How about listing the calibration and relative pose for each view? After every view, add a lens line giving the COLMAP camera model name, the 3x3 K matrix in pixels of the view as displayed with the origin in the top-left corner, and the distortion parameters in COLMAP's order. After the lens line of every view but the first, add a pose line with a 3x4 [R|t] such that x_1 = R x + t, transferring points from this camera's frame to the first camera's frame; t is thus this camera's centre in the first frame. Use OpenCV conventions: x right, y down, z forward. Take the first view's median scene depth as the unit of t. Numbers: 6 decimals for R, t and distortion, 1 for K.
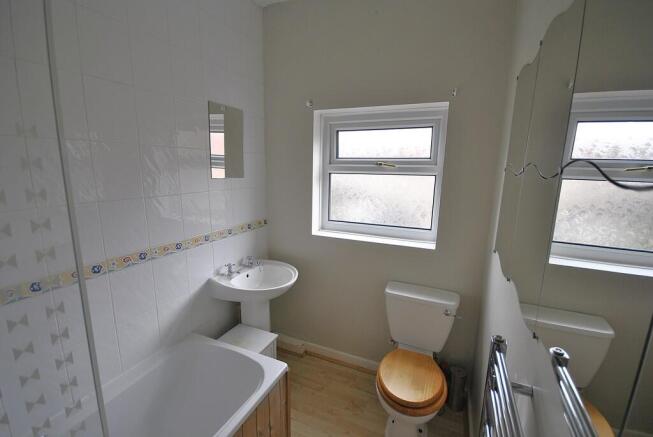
lens RADIAL K [[289.5, 0, 329.1], [0, 289.5, 222.3], [0, 0, 1]] dist [0.022428, -0.017485]
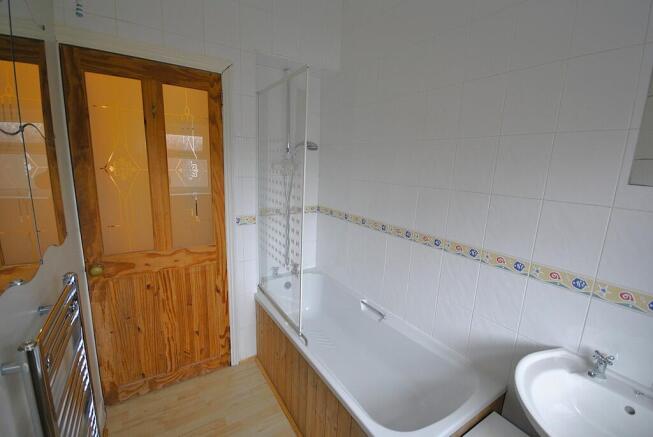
lens RADIAL K [[289.5, 0, 329.1], [0, 289.5, 222.3], [0, 0, 1]] dist [0.022428, -0.017485]
pose [[-0.548572, 0.156491, -0.821328, 0.385778], [-0.185623, 0.935019, 0.302132, -0.176921], [0.815238, 0.318199, -0.483877, 1.034708]]
